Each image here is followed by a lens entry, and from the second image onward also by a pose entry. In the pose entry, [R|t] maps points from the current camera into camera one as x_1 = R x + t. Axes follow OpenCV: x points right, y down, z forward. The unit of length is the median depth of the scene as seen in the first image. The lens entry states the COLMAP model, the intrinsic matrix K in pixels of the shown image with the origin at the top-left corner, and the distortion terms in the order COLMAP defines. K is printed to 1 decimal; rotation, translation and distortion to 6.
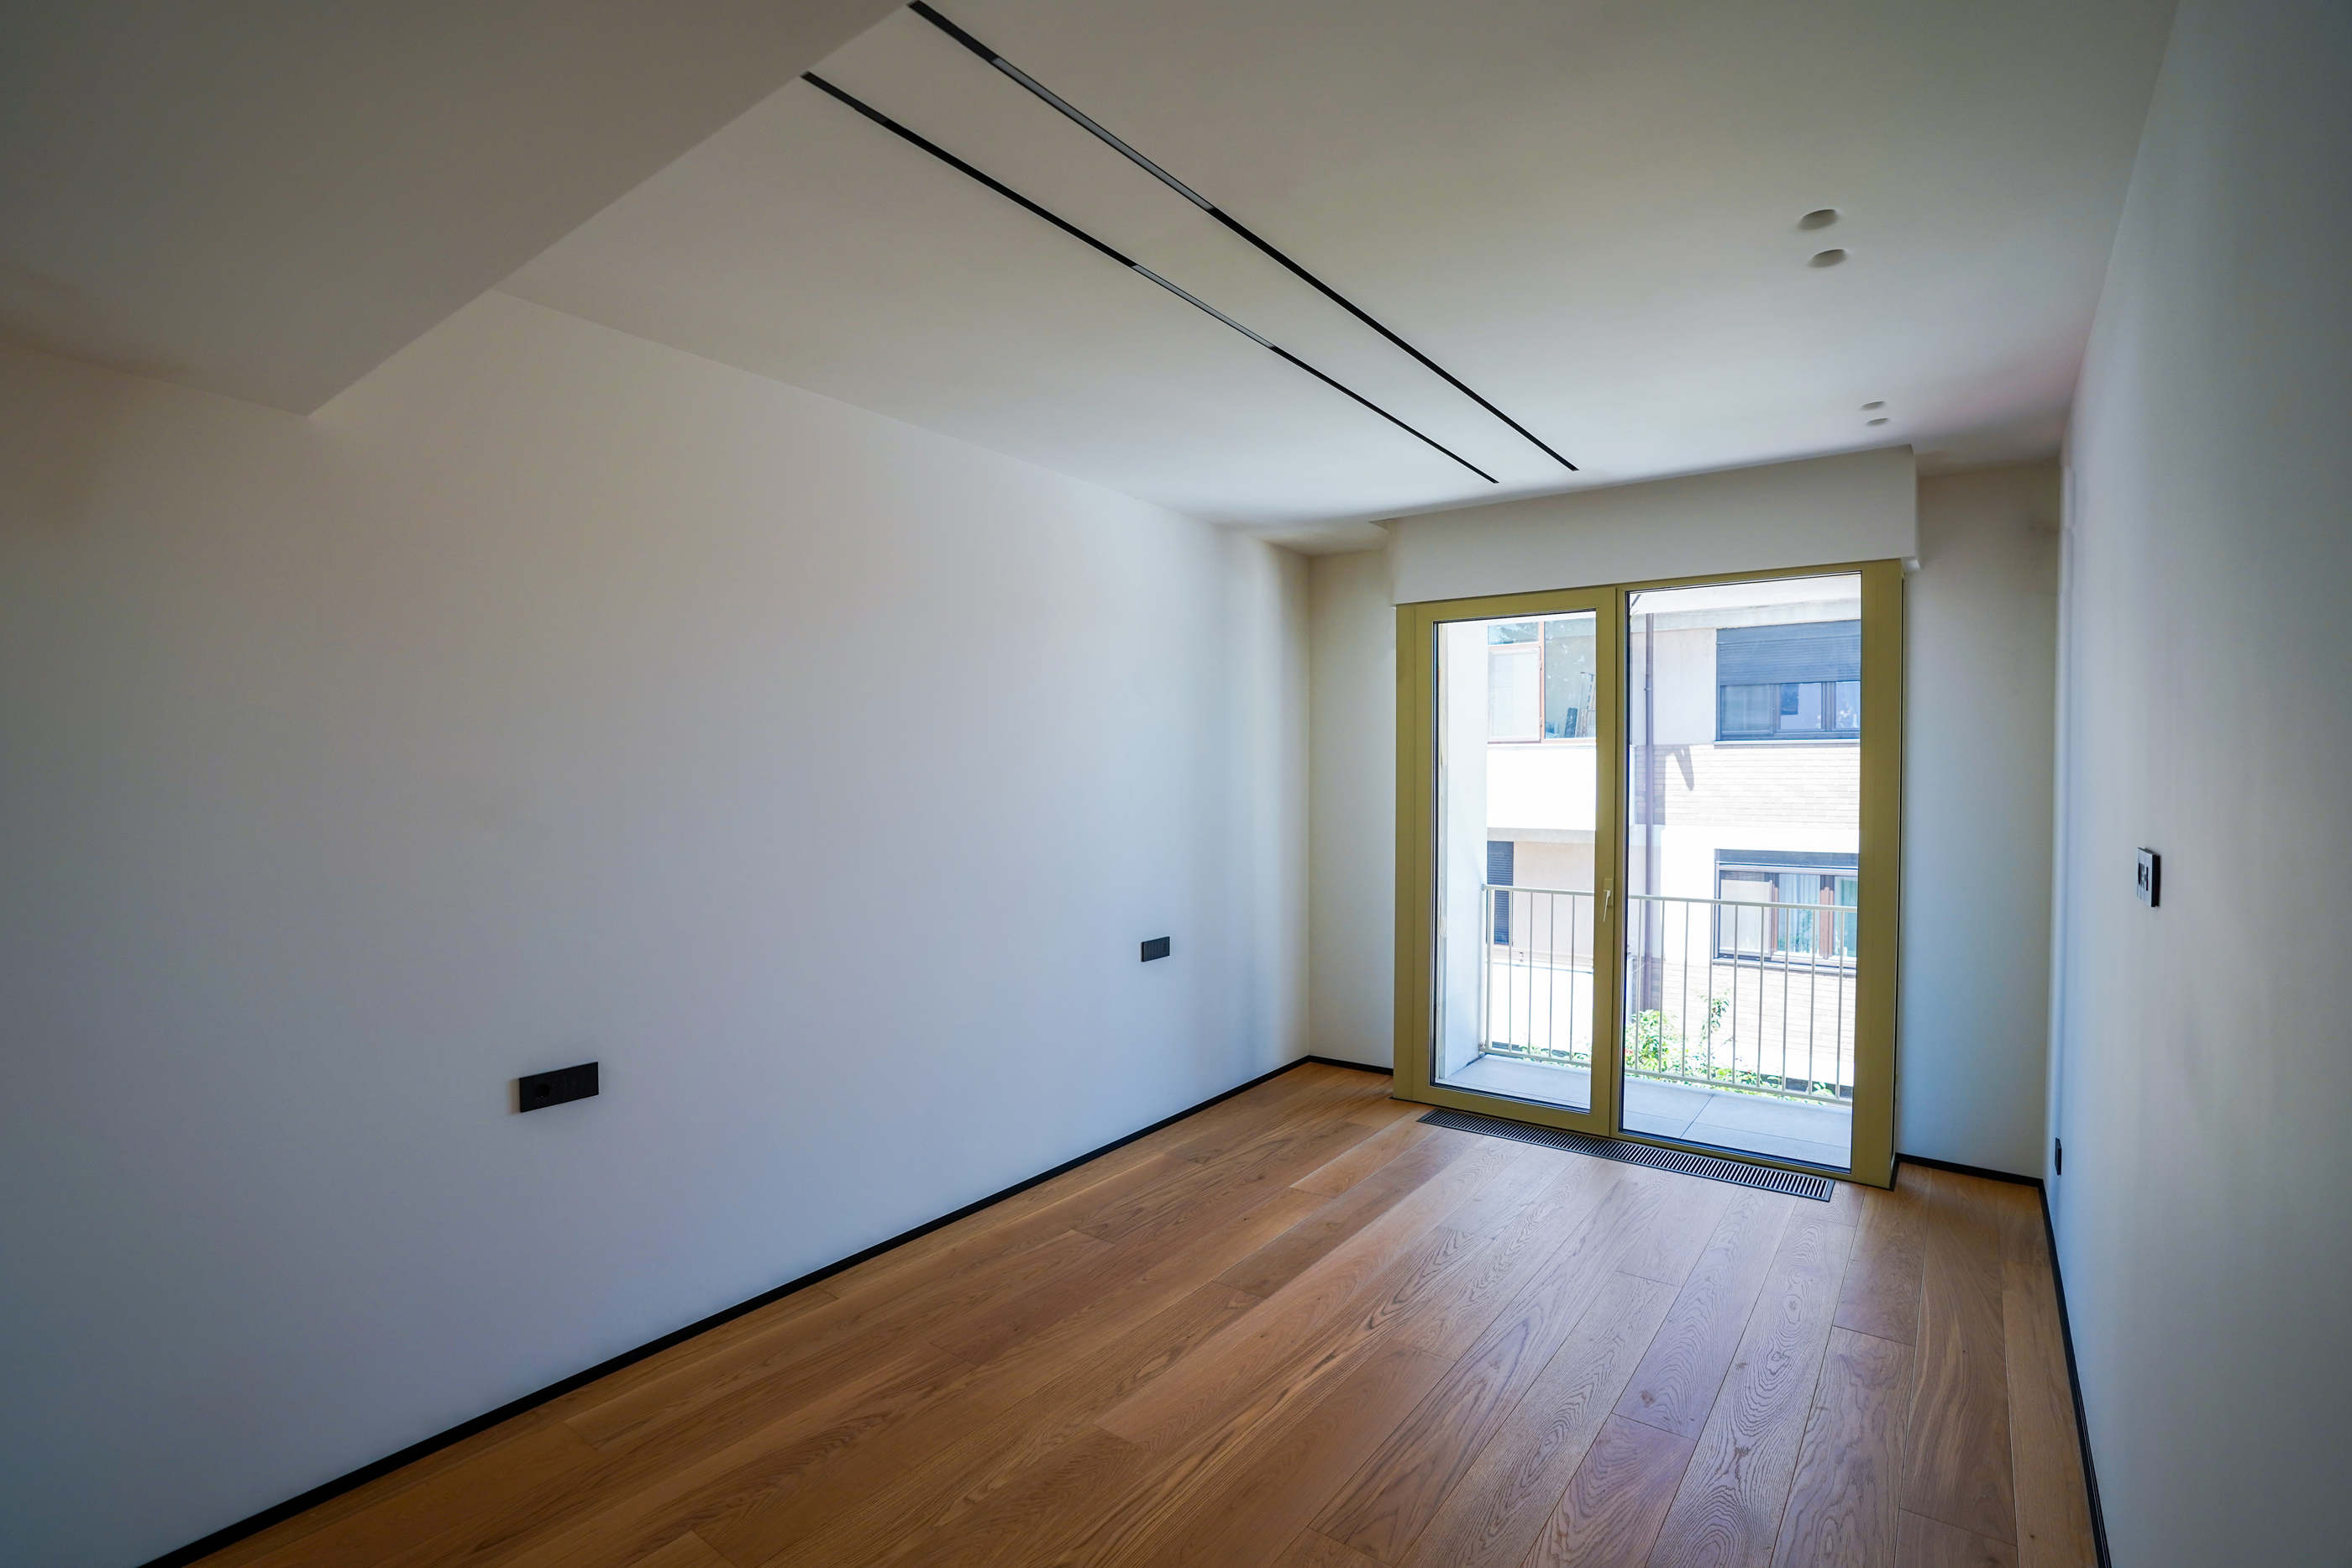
lens RADIAL K [[1083.2, 0, 1163.7], [0, 1083.2, 785.1], [0, 0, 1]] dist [-0.068781, 0.027413]
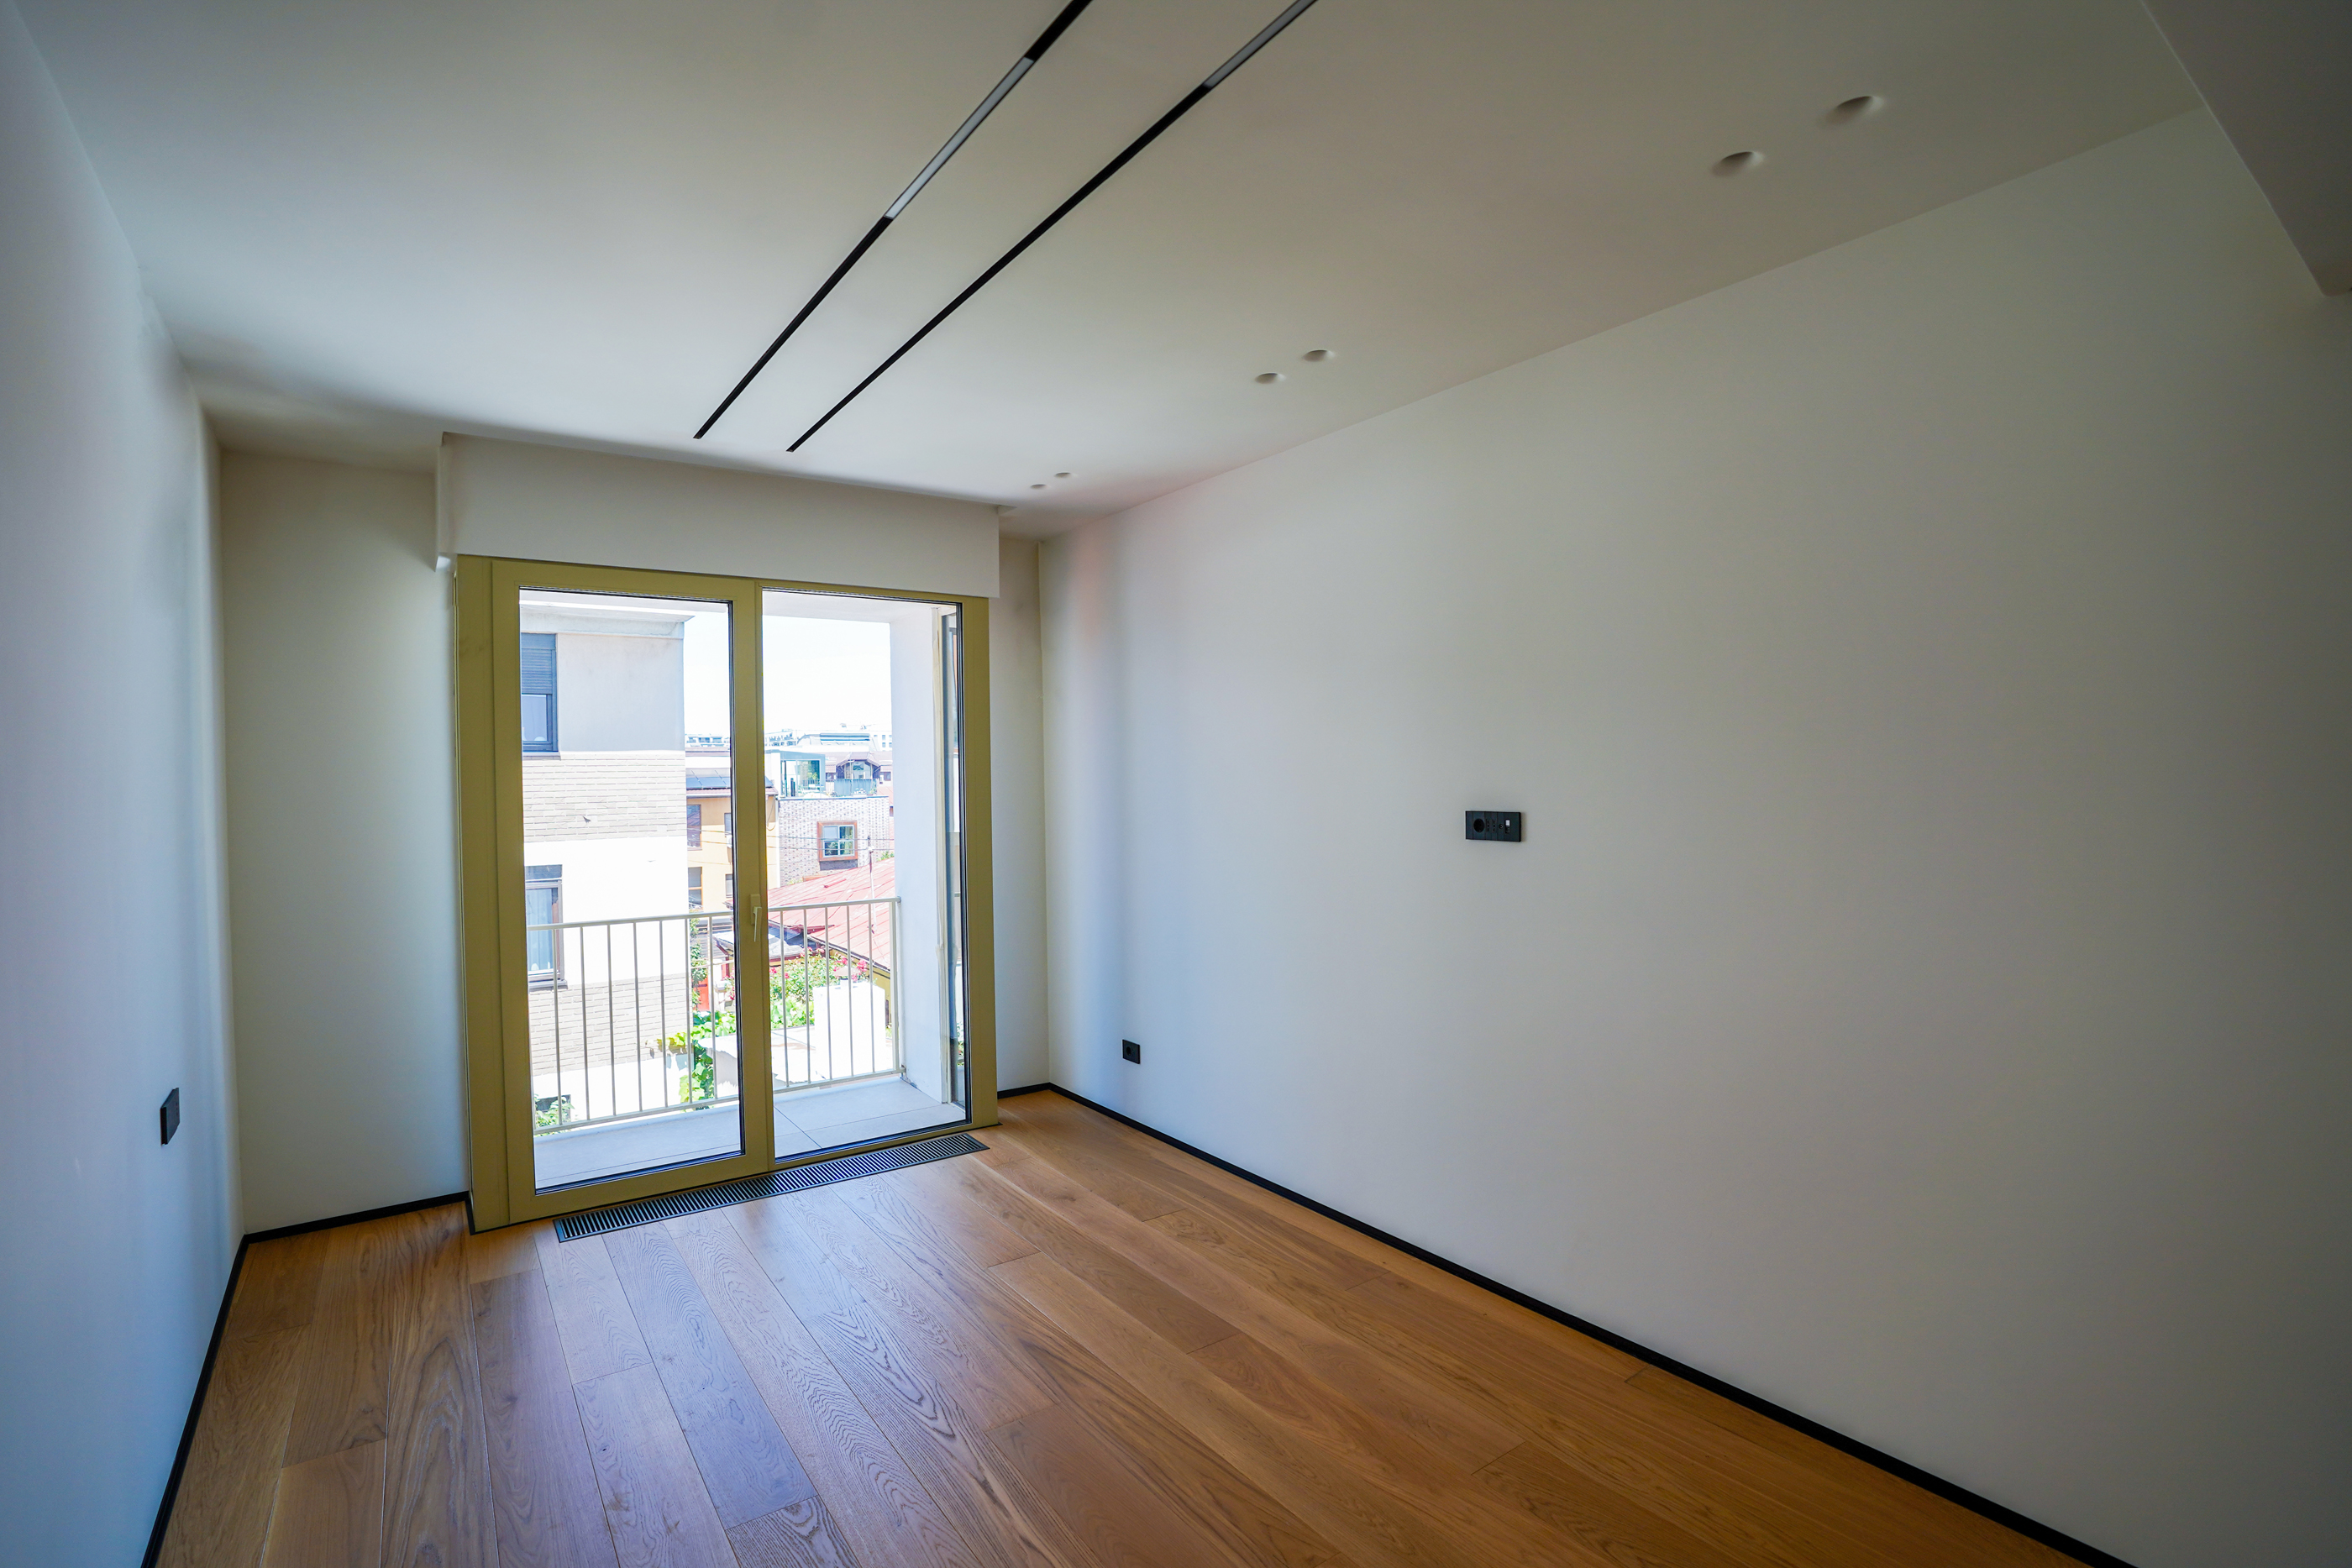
lens RADIAL K [[1083.2, 0, 1163.7], [0, 1083.2, 785.1], [0, 0, 1]] dist [-0.068781, 0.027413]
pose [[0.302232, -0.010591, 0.953175, -0.372381], [0.028398, 0.999594, 0.002102, 0.000717], [-0.952811, 0.026433, 0.302410, 0.393933]]
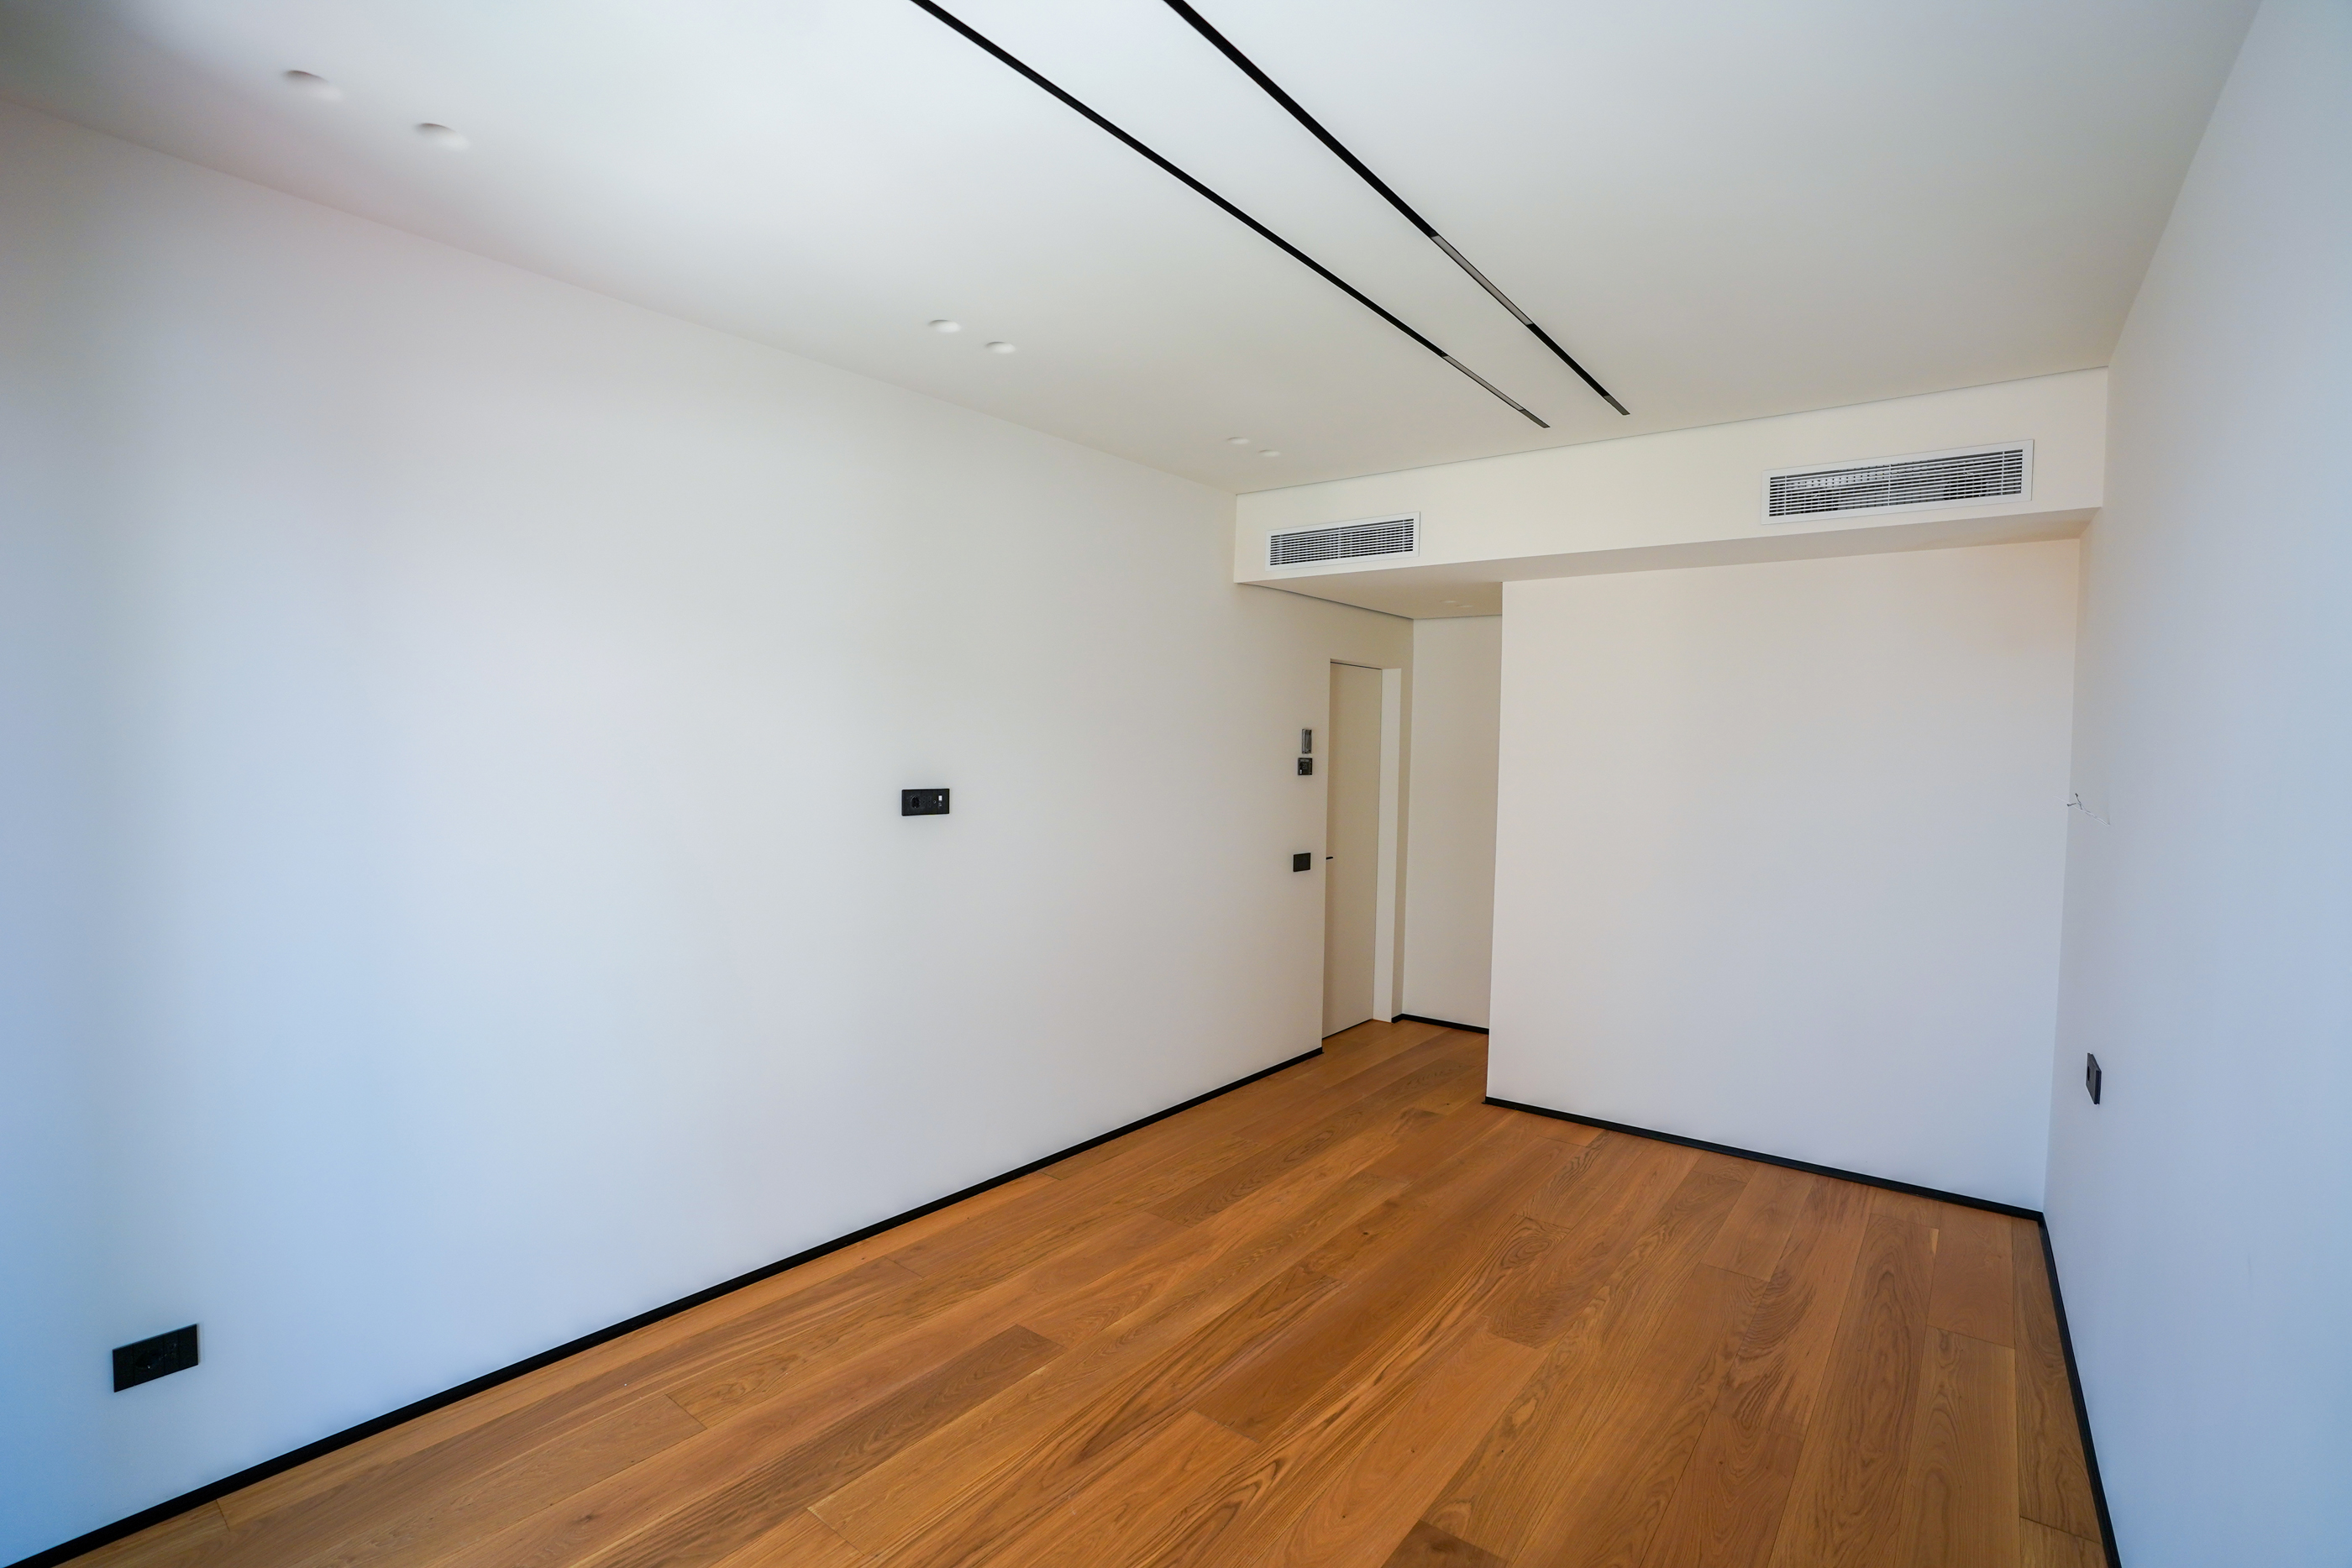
lens RADIAL K [[1083.2, 0, 1163.7], [0, 1083.2, 785.1], [0, 0, 1]] dist [-0.068781, 0.027413]
pose [[-0.999648, -0.019137, 0.018398, 0.188303], [-0.018201, 0.998593, 0.049808, -0.020431], [-0.019325, 0.049456, -0.998589, 1.207898]]
